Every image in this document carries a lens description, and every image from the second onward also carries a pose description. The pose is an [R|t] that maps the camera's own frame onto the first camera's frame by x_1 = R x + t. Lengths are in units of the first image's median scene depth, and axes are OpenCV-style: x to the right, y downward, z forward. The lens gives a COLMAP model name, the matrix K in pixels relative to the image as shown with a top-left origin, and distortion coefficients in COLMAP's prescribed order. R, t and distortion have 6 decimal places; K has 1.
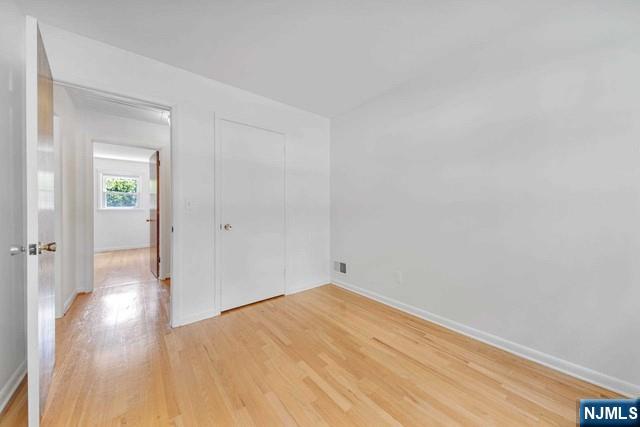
lens RADIAL K [[224.1, 0, 320.6], [0, 224.1, 211.3], [0, 0, 1]] dist [-0.000387, -0.000058]
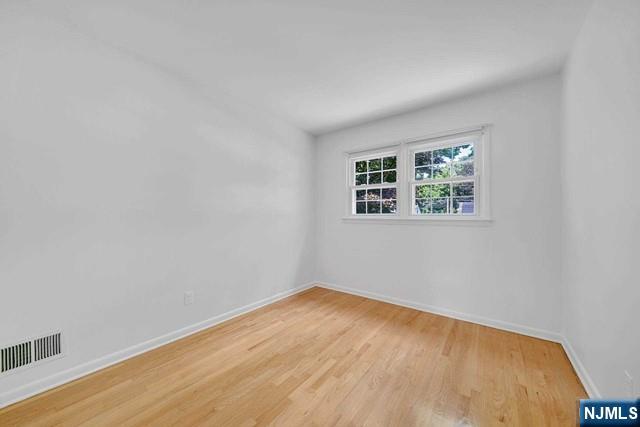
lens RADIAL K [[224.1, 0, 321.6], [0, 224.1, 216.0], [0, 0, 1]] dist [-0.000387, -0.000058]
pose [[-0.239296, 0.002346, 0.970944, -0.828610], [0.004144, 0.999990, -0.001395, -0.033538], [-0.970938, 0.003690, -0.239304, 0.926538]]
